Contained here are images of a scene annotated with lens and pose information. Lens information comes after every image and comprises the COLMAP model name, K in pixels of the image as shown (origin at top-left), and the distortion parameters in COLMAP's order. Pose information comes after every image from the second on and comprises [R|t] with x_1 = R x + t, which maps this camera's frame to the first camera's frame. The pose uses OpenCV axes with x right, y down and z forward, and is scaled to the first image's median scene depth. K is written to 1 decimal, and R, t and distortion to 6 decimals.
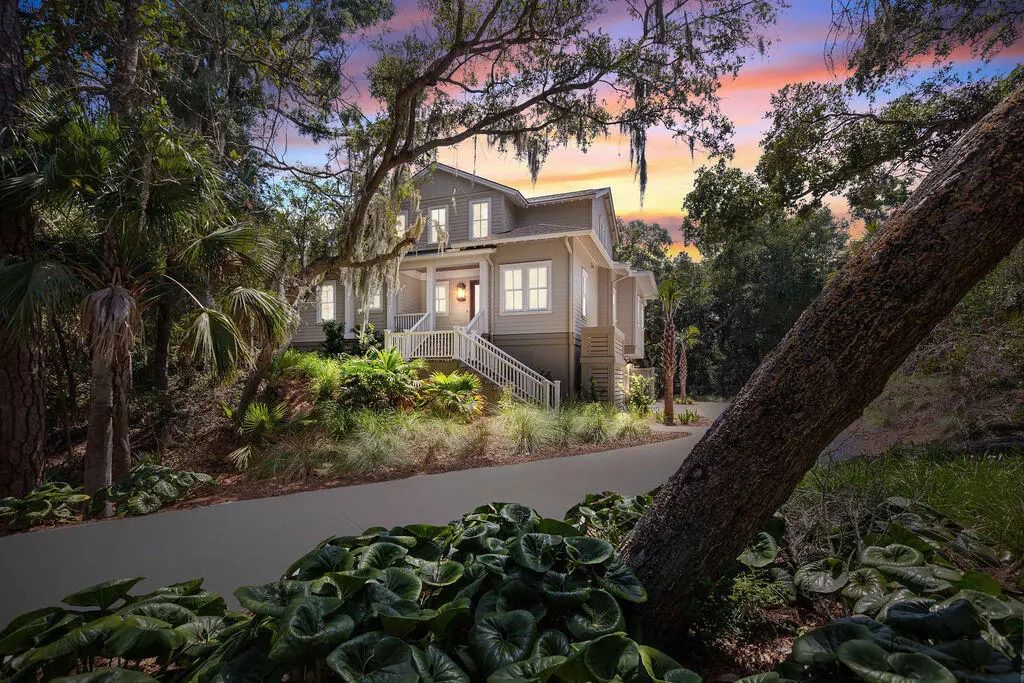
lens RADIAL K [[466.6, 0, 519.6], [0, 466.6, 376.2], [0, 0, 1]] dist [-0.000510, 0.000461]
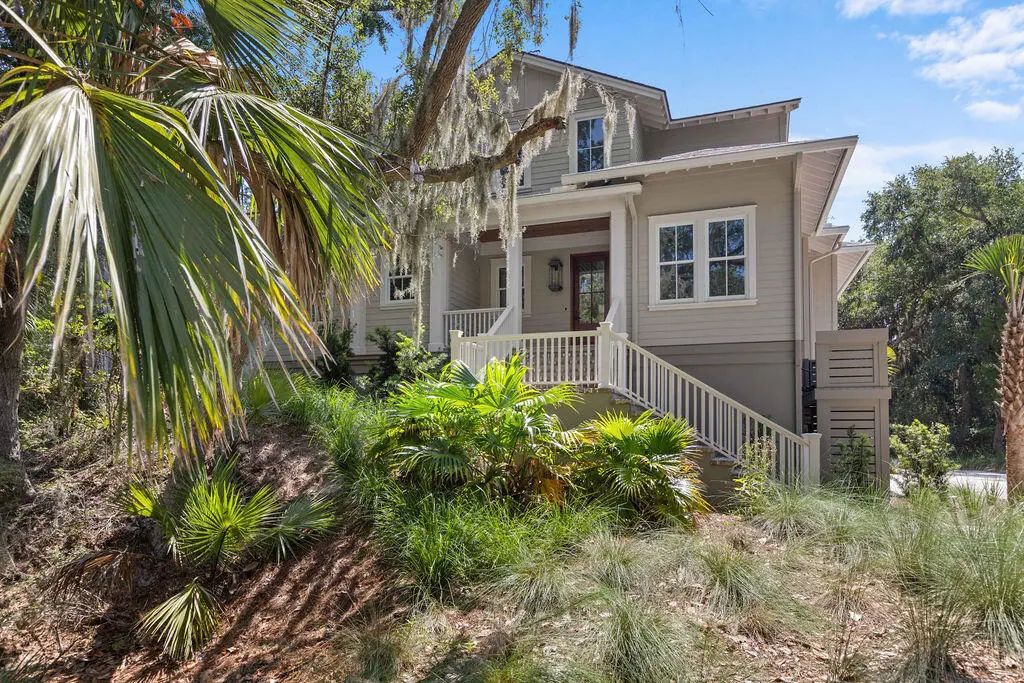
lens RADIAL K [[614.8, 0, 518.0], [0, 614.8, 409.8], [0, 0, 1]] dist [-0.017069, 0.000079]
pose [[0.999969, 0.006382, 0.004503, -0.202292], [-0.006270, 0.999677, -0.024627, 0.002641], [-0.004659, 0.024598, 0.999687, 0.310137]]
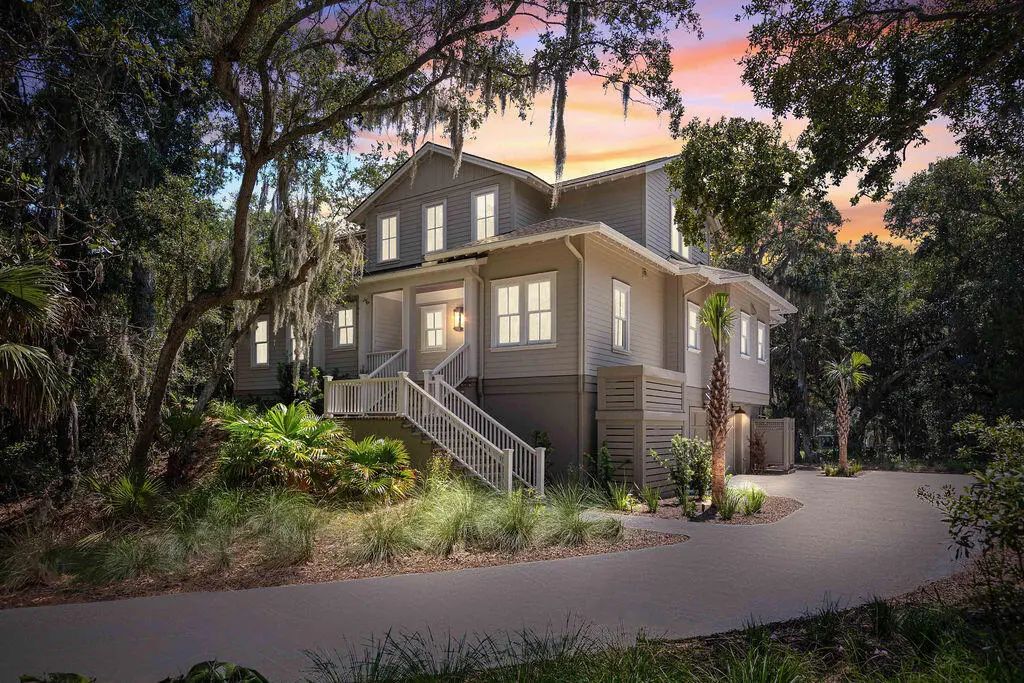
lens RADIAL K [[641.6, 0, 515.7], [0, 641.6, 411.9], [0, 0, 1]] dist [-0.001136, -0.000456]
pose [[0.967917, 0.002288, -0.251261, 0.247919], [-0.004574, 0.999953, -0.008517, -0.030364], [0.251230, 0.009393, 0.967882, 0.065037]]
